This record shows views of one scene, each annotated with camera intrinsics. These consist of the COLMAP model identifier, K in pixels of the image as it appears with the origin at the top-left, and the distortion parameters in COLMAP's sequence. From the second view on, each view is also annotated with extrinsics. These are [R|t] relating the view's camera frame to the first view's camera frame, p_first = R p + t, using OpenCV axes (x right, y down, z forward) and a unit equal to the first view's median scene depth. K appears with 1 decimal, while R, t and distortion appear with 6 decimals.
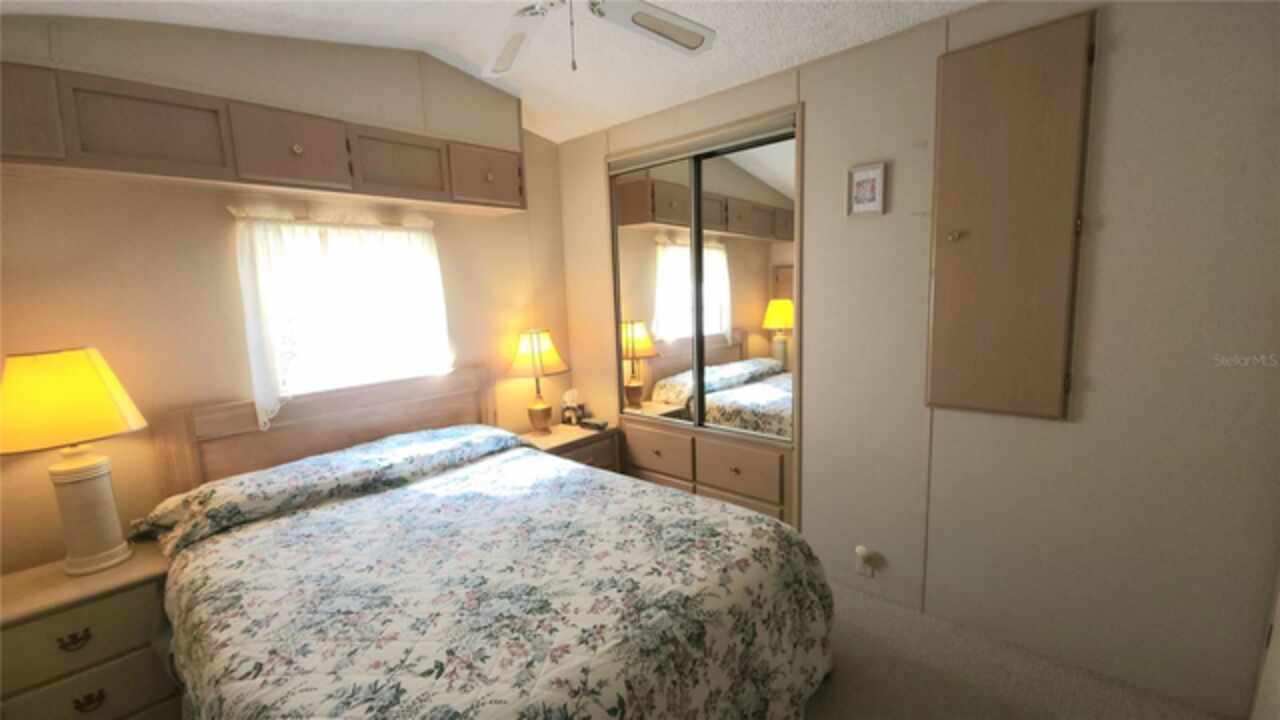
lens RADIAL K [[522.6, 0, 640.0], [0, 522.6, 364.0], [0, 0, 1]] dist [0.007998, -0.006917]
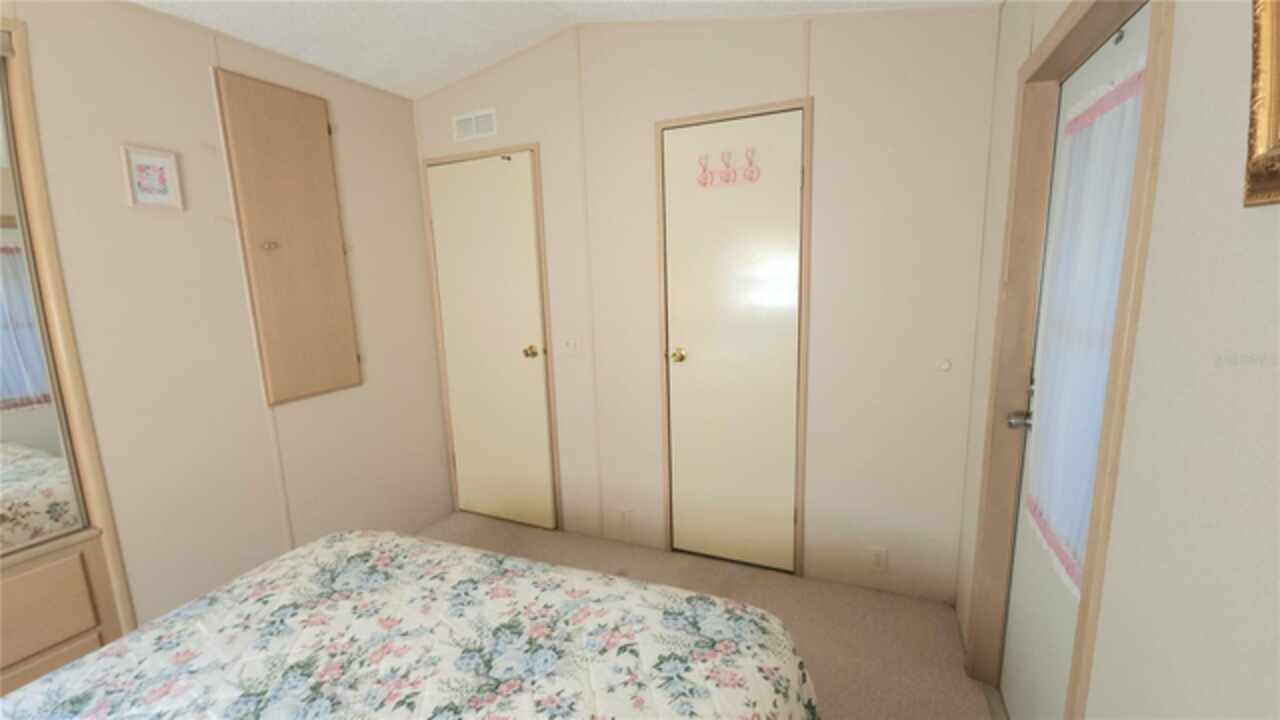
lens RADIAL K [[522.6, 0, 640.0], [0, 522.6, 364.0], [0, 0, 1]] dist [0.007998, -0.006917]
pose [[-0.325617, -0.113074, 0.938716, -0.760843], [0.174816, 0.968506, 0.177302, -0.066066], [-0.929200, 0.221835, -0.295595, 0.693016]]
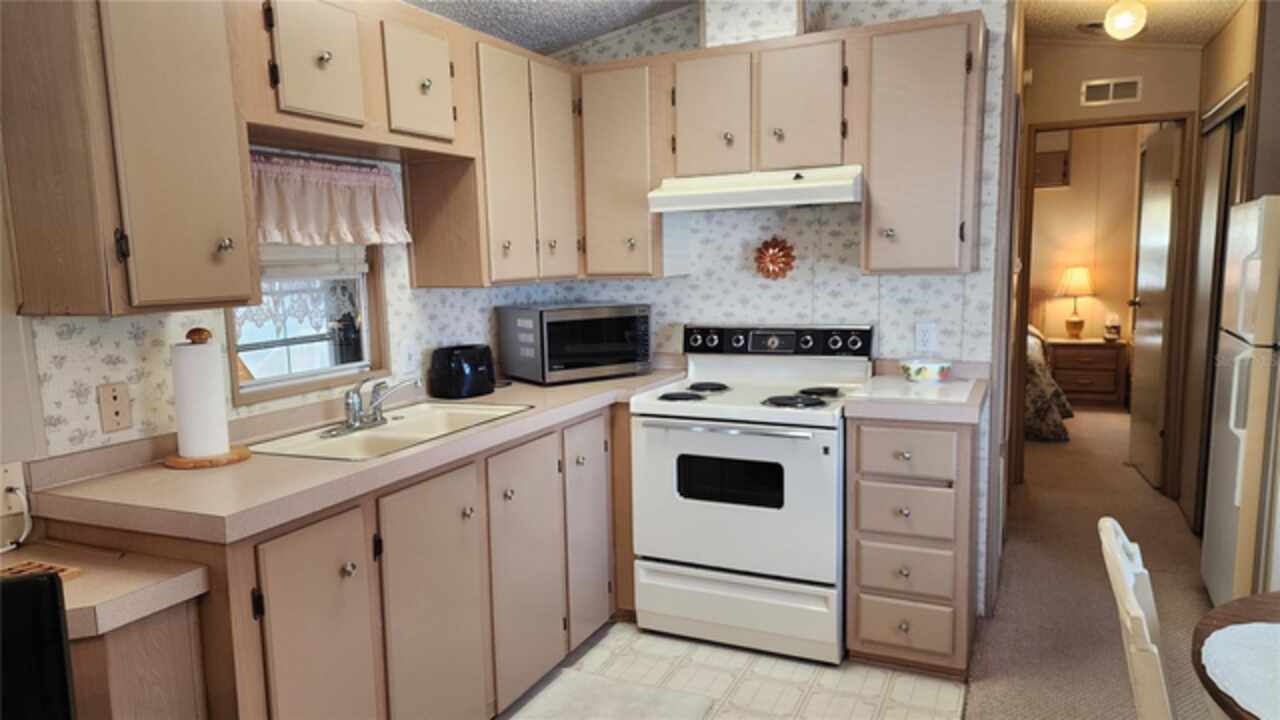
lens RADIAL K [[857.6, 0, 629.5], [0, 857.6, 374.6], [0, 0, 1]] dist [0.091359, -0.085208]
pose [[0.299039, 0.162874, -0.940238, 3.007198], [-0.118470, 0.984039, 0.132783, 0.099361], [0.946858, 0.071683, 0.313562, -1.565269]]
